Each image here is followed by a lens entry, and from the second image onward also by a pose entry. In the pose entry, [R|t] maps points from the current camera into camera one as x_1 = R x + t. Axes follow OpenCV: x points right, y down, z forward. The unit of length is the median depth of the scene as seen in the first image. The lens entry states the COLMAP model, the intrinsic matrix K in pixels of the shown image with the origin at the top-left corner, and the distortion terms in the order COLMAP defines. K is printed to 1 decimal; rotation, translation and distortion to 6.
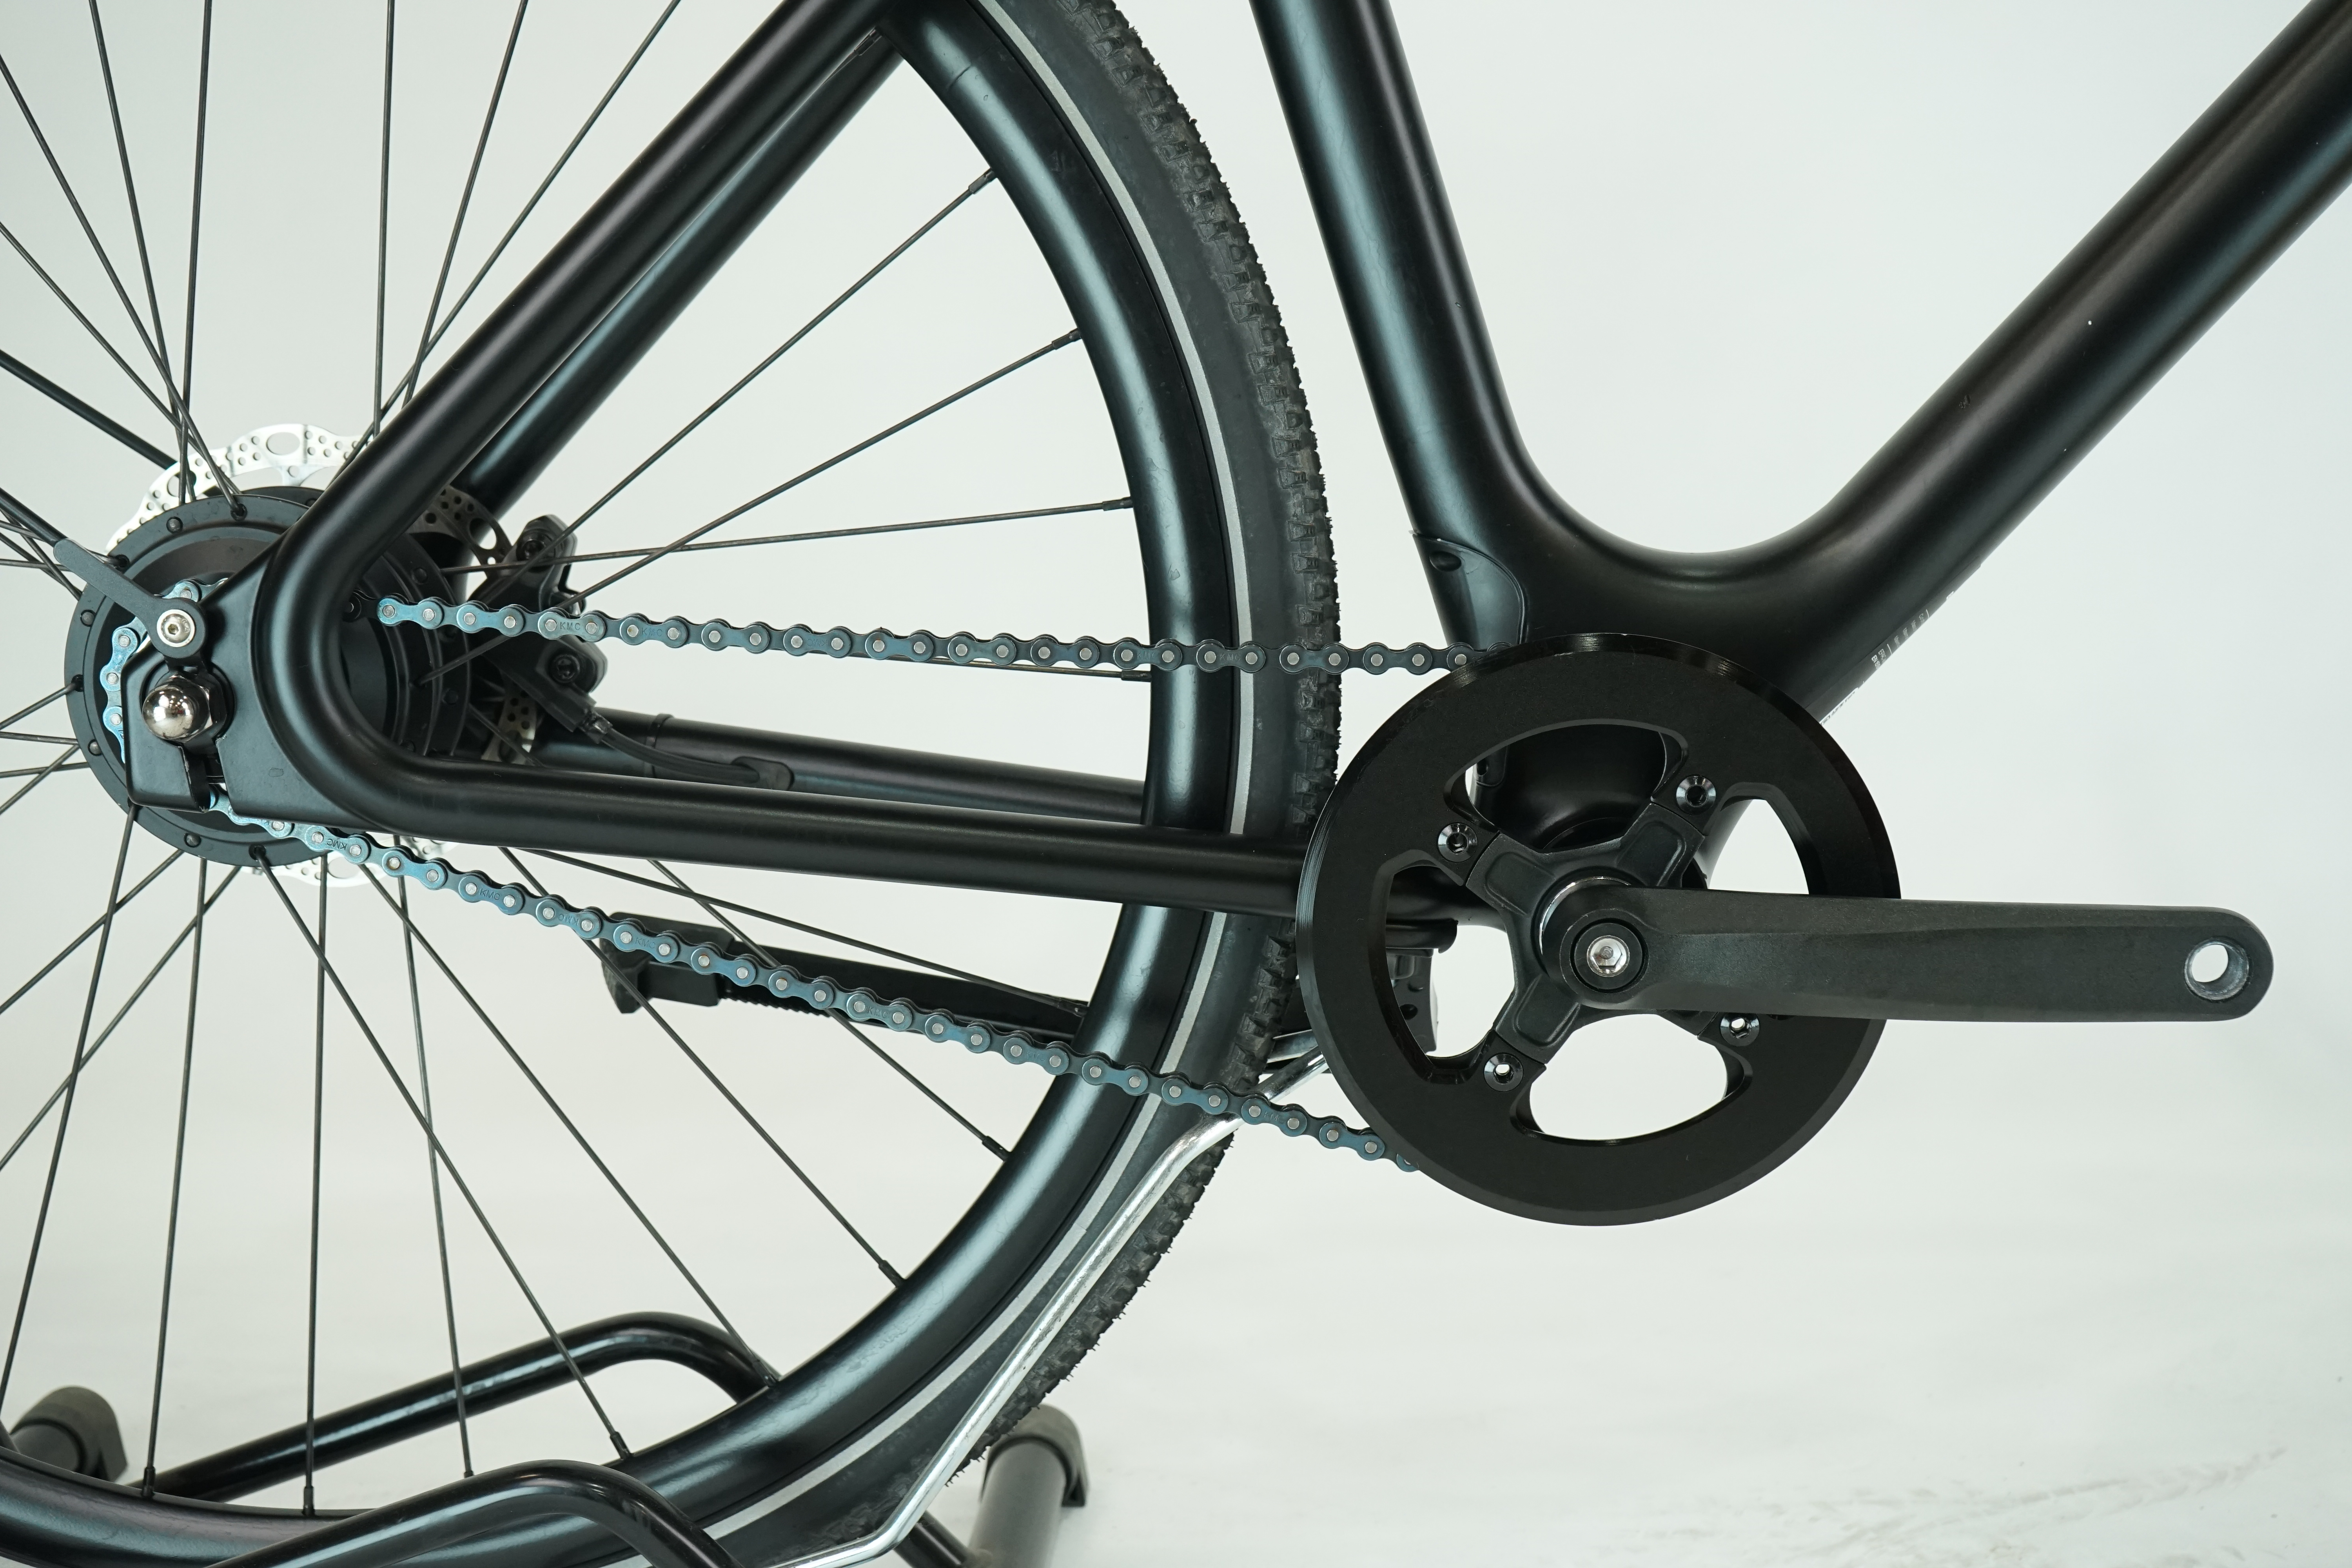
lens RADIAL K [[3258.9, 0, 1176.0], [0, 3258.9, 784.0], [0, 0, 1]] dist [0.015287, 0.008689]
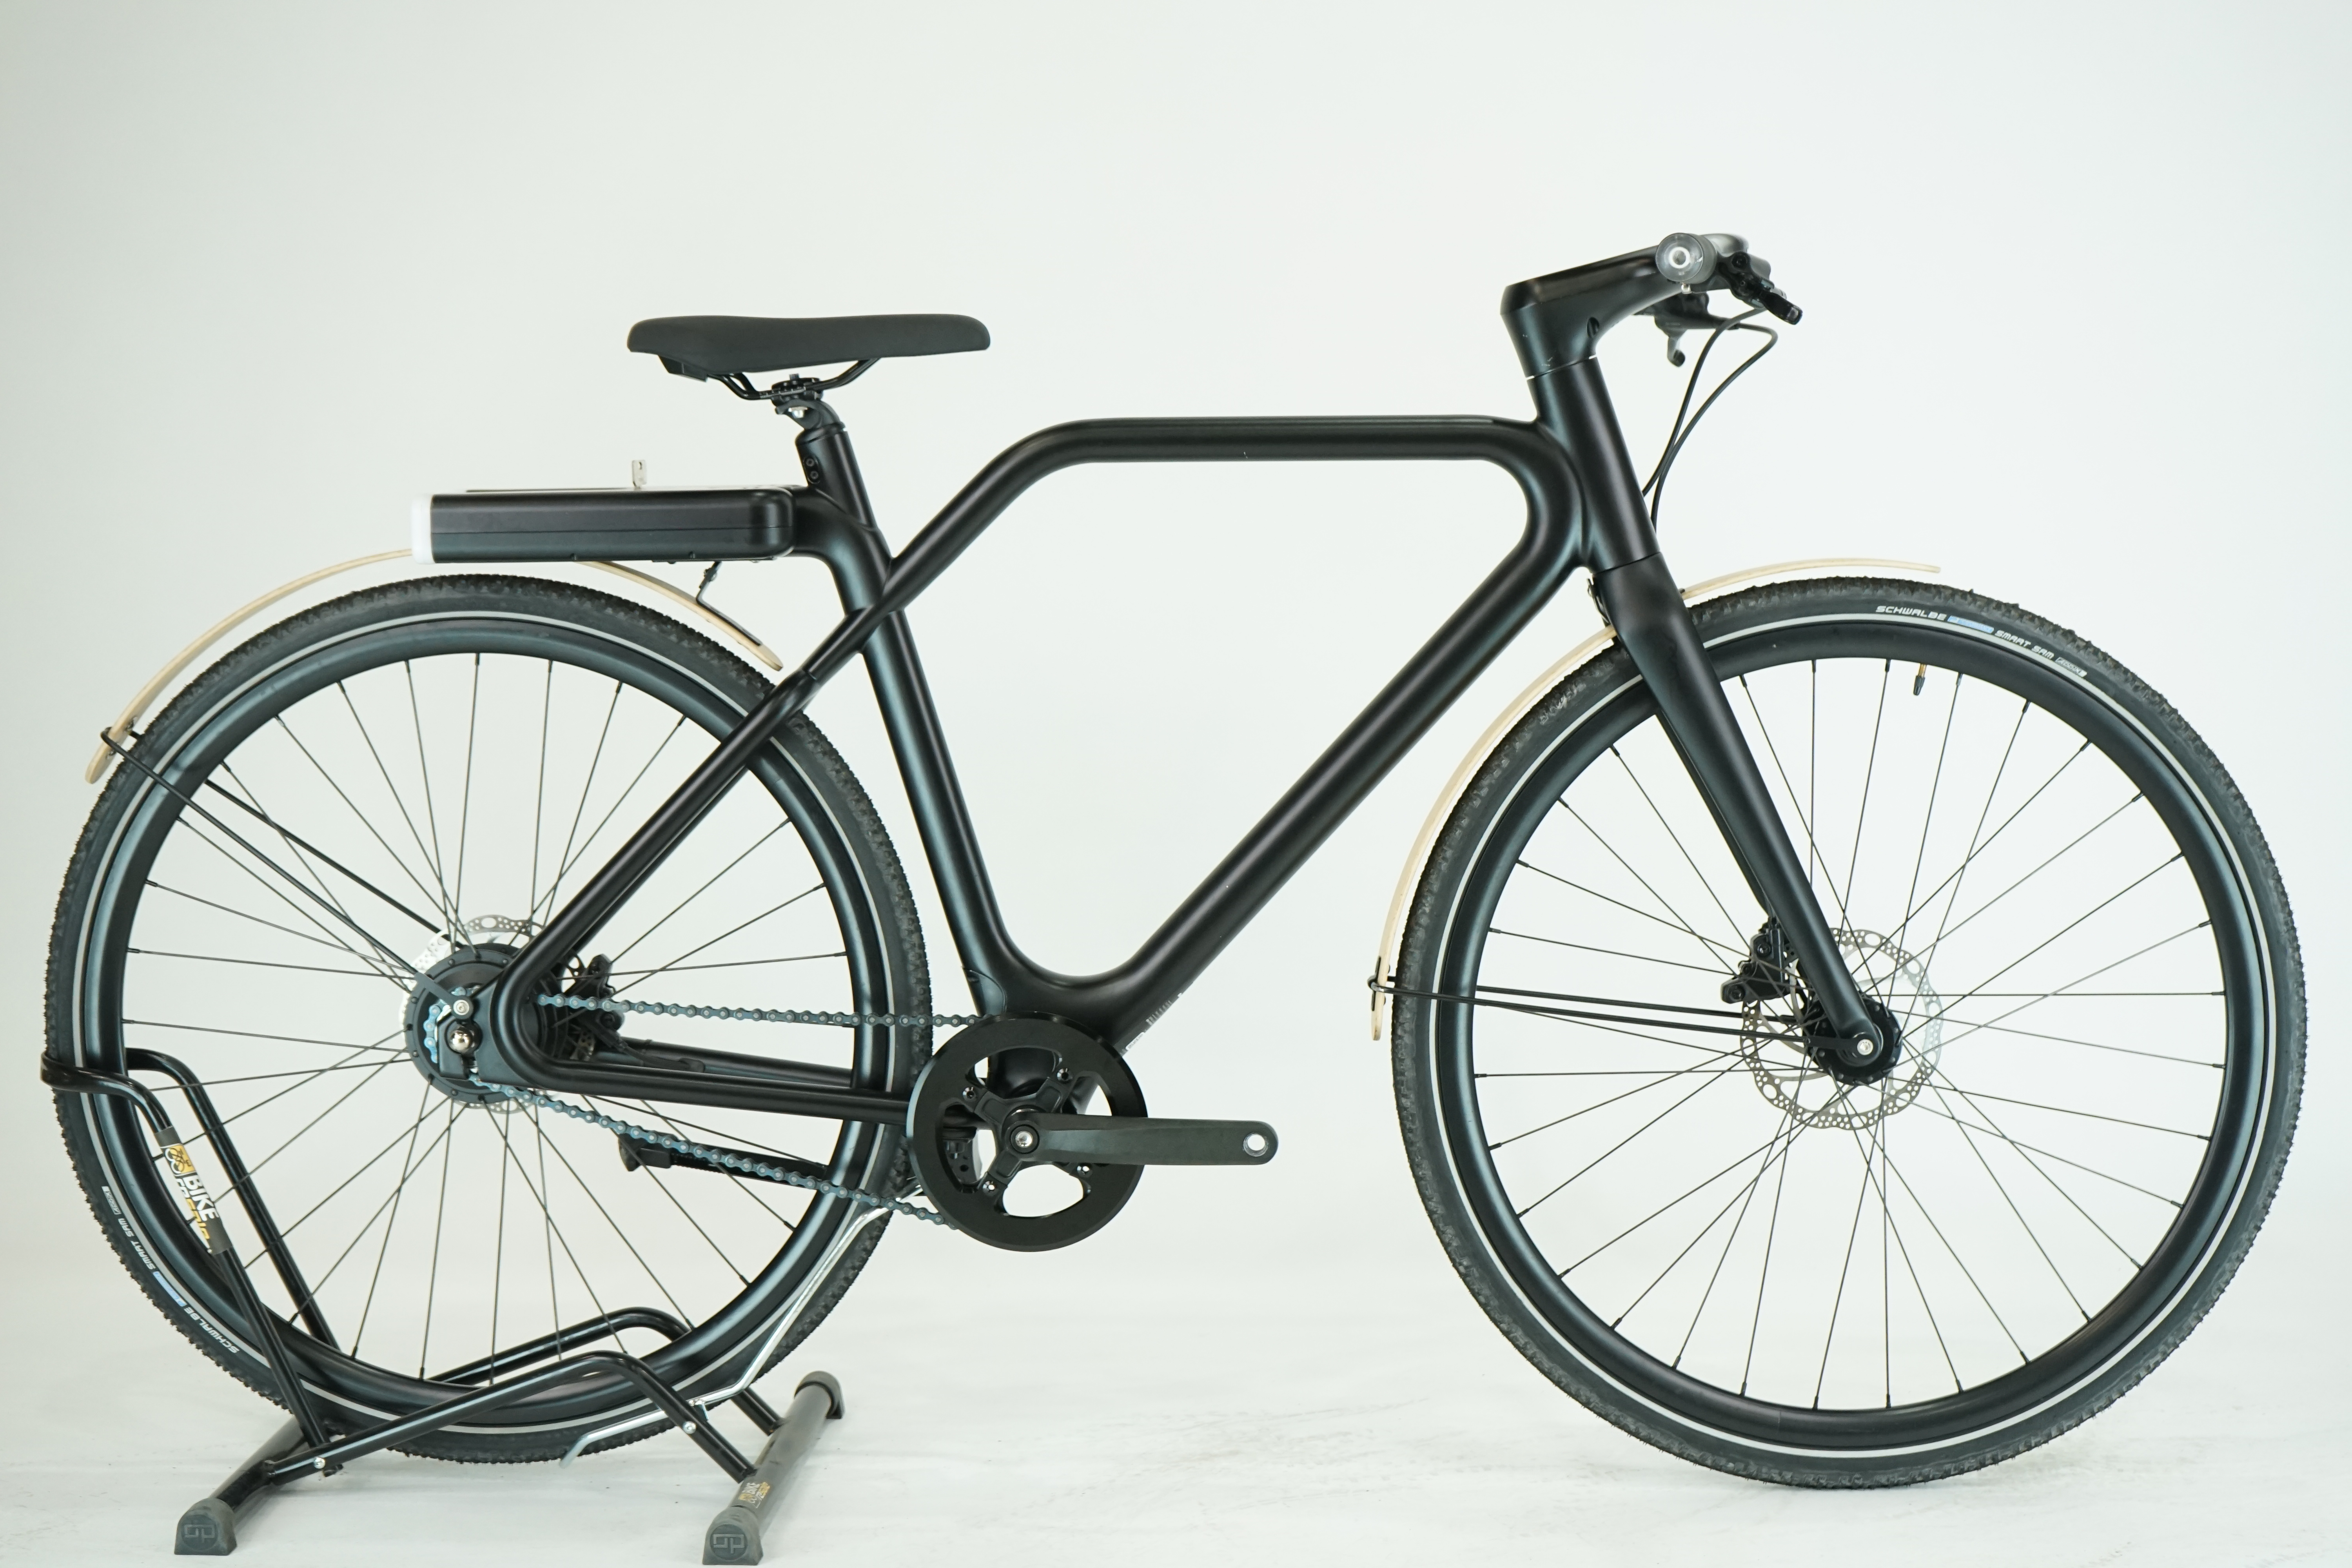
lens RADIAL K [[4091.9, 0, 1176.0], [0, 4091.9, 784.0], [0, 0, 1]] dist [-0.043045, -0.090798]
pose [[0.999981, 0.003101, -0.005279, 0.248503], [-0.003459, 0.997598, -0.069179, -0.003185], [0.005052, 0.069196, 0.997590, -2.046162]]
